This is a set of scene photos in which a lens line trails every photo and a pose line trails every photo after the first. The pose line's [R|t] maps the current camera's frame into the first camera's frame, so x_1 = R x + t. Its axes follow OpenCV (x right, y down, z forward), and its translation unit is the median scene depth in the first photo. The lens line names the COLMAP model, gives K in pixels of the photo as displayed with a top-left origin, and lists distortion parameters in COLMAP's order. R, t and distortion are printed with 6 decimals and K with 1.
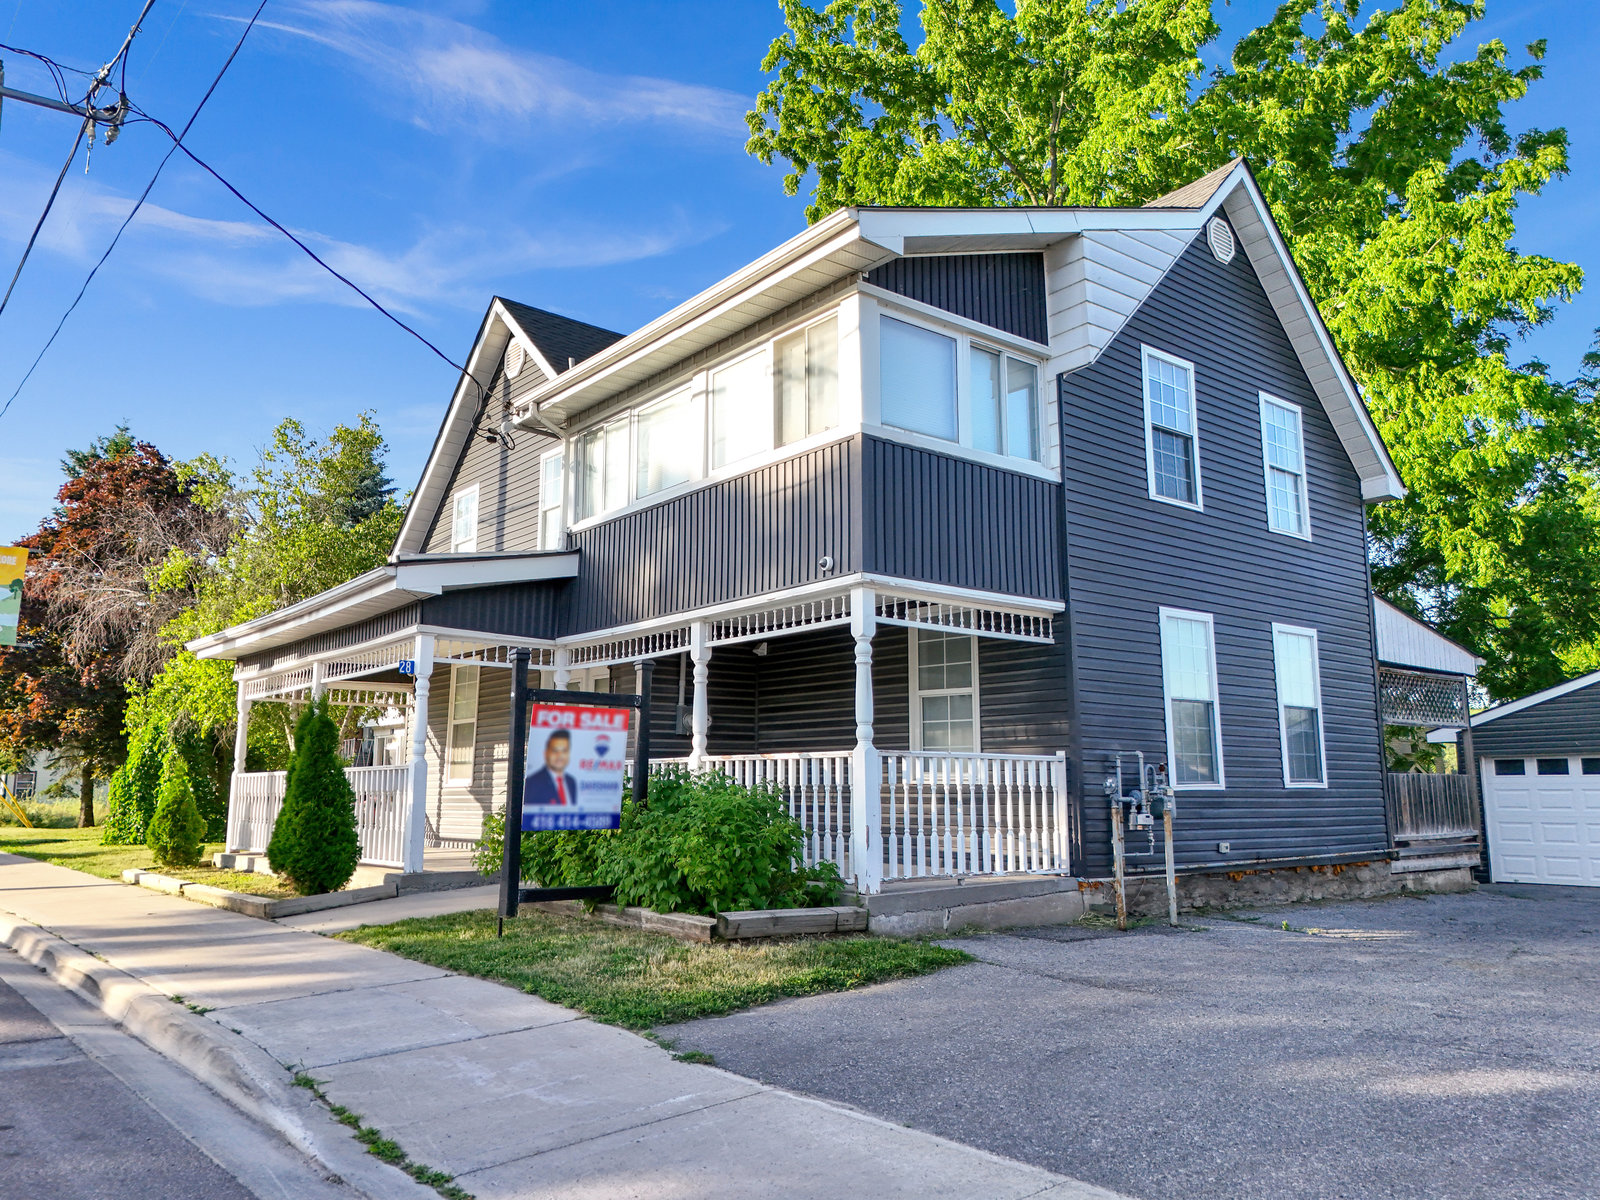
lens RADIAL K [[1169.1, 0, 804.3], [0, 1169.1, 598.9], [0, 0, 1]] dist [0.078958, -0.082204]
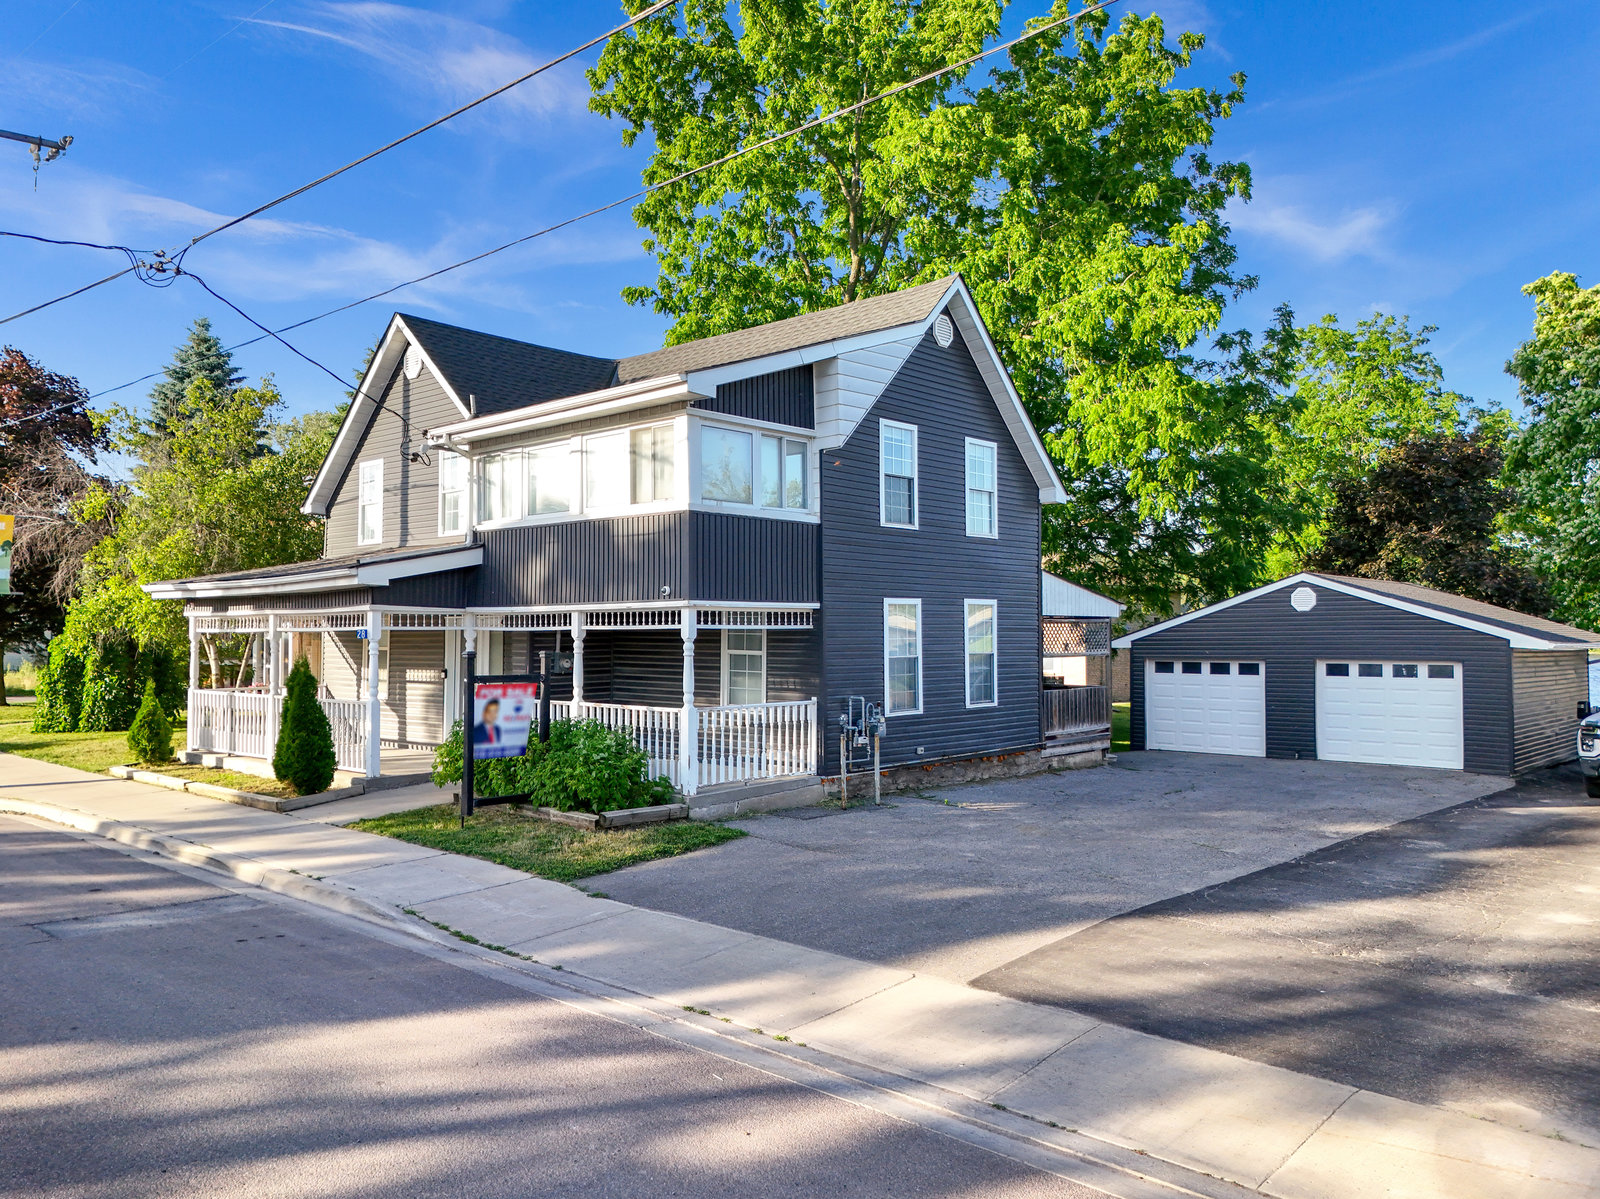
lens RADIAL K [[1169.1, 0, 804.3], [0, 1169.1, 598.4], [0, 0, 1]] dist [0.078958, -0.082204]
pose [[0.989935, 0.004406, 0.141456, -0.015917], [-0.023189, 0.991057, 0.131407, -0.200793], [-0.139612, -0.133365, 0.981184, -0.496260]]
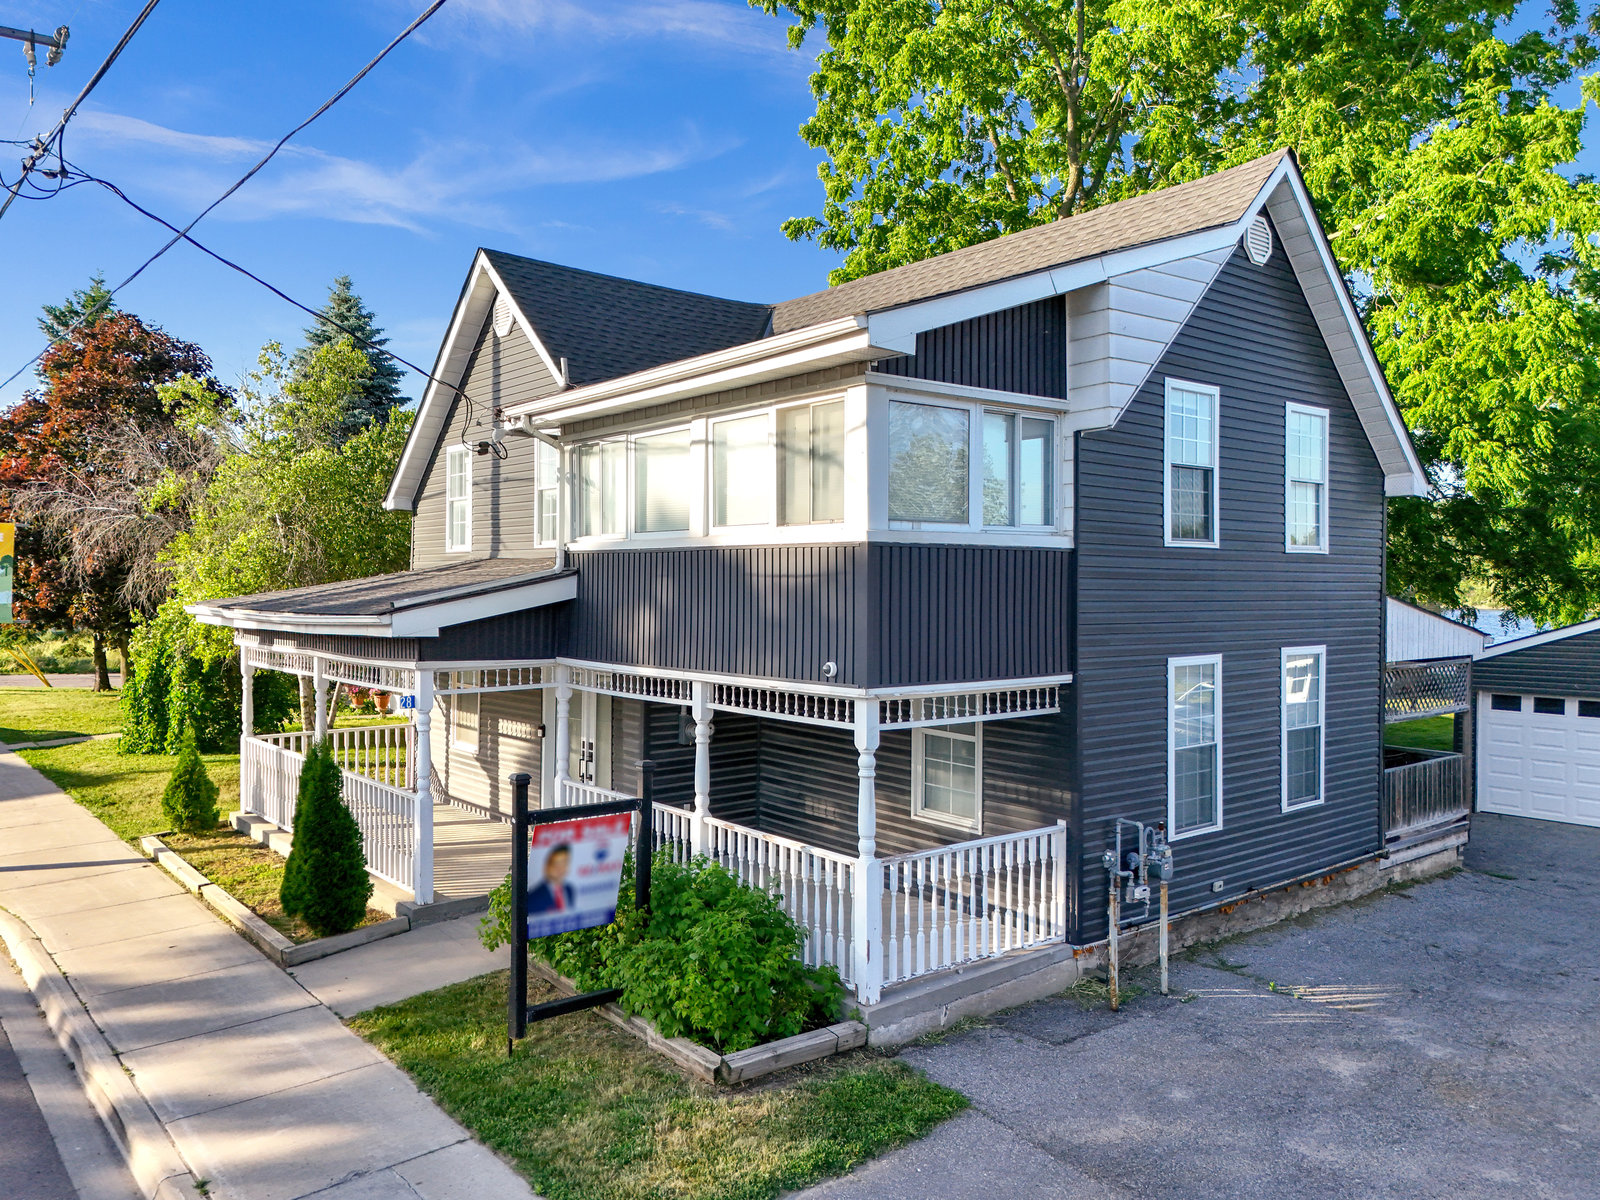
lens RADIAL K [[1169.1, 0, 804.3], [0, 1169.1, 598.9], [0, 0, 1]] dist [0.078958, -0.082204]
pose [[0.999980, 0.005964, -0.001864, -0.001025], [-0.005547, 0.984633, 0.174547, -0.225081], [0.002876, -0.174534, 0.984647, 0.040963]]
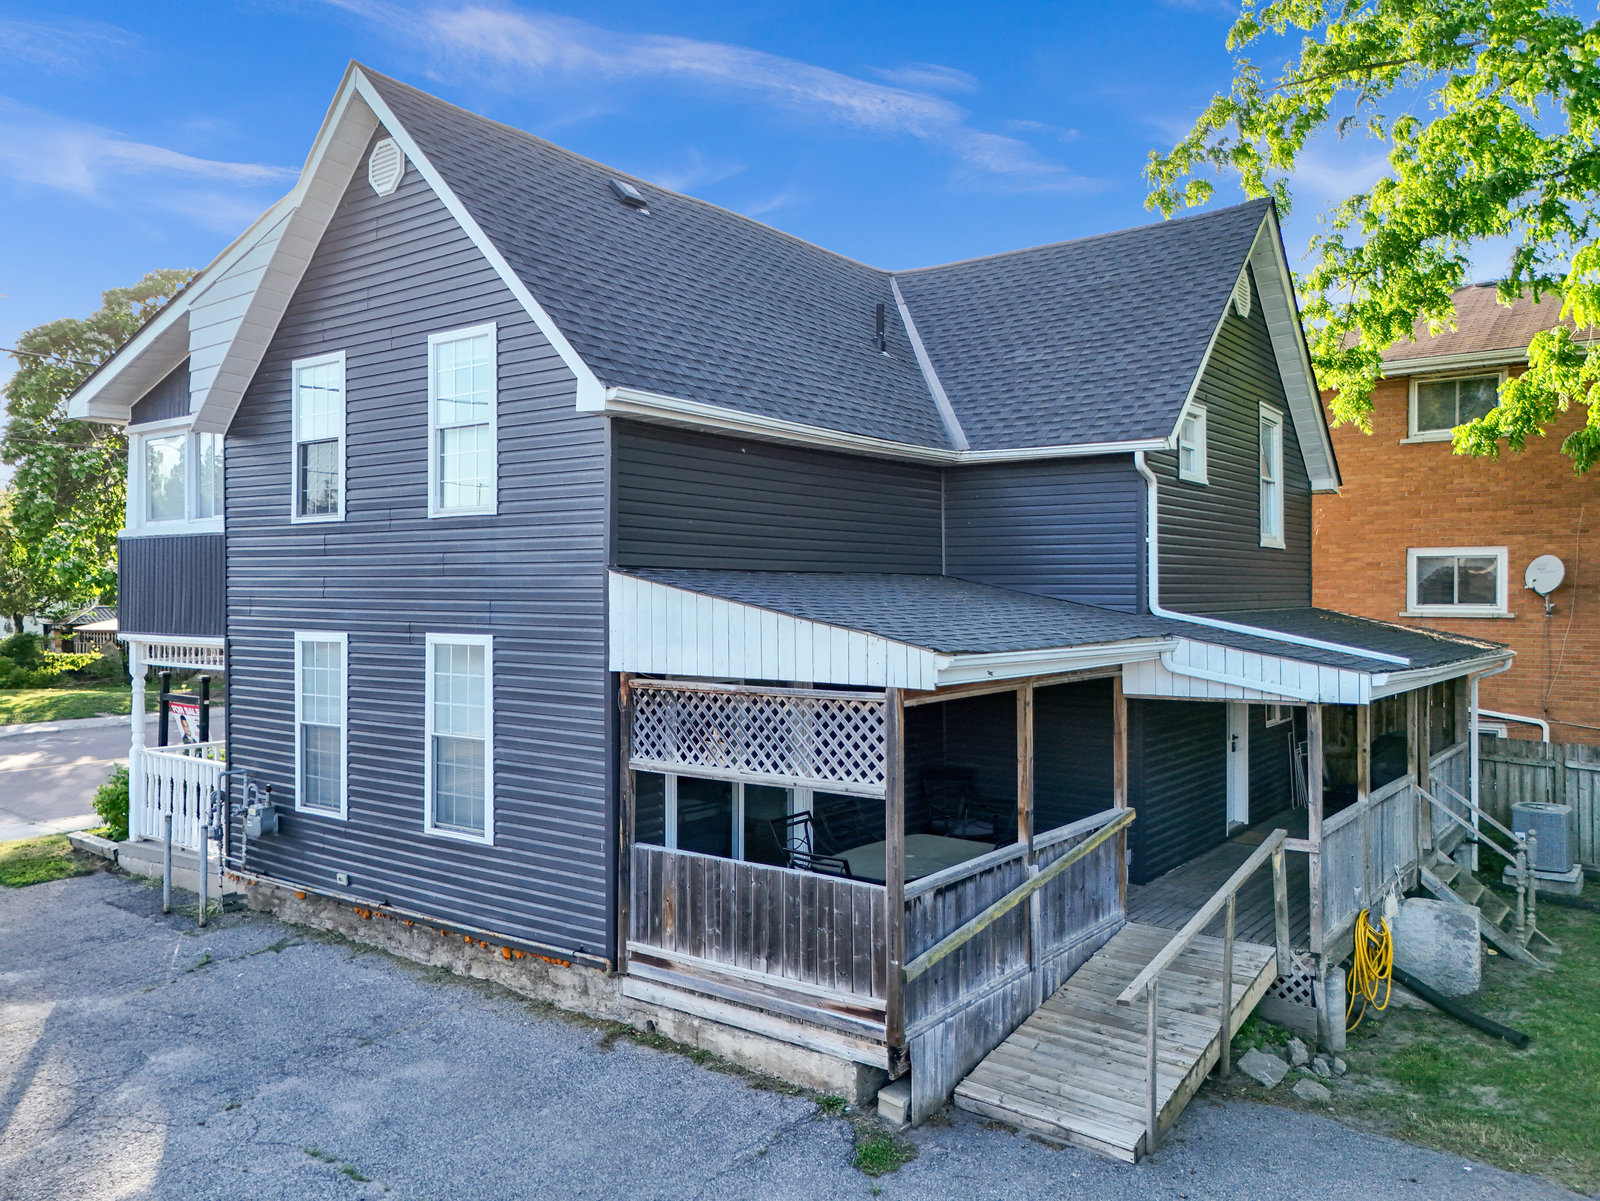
lens RADIAL K [[1169.1, 0, 804.3], [0, 1169.1, 599.4], [0, 0, 1]] dist [0.078958, -0.082204]
pose [[0.244449, 0.010213, -0.969608, 1.482718], [0.154085, 0.986830, 0.049241, -0.003344], [0.957341, -0.161439, 0.239656, 1.253642]]
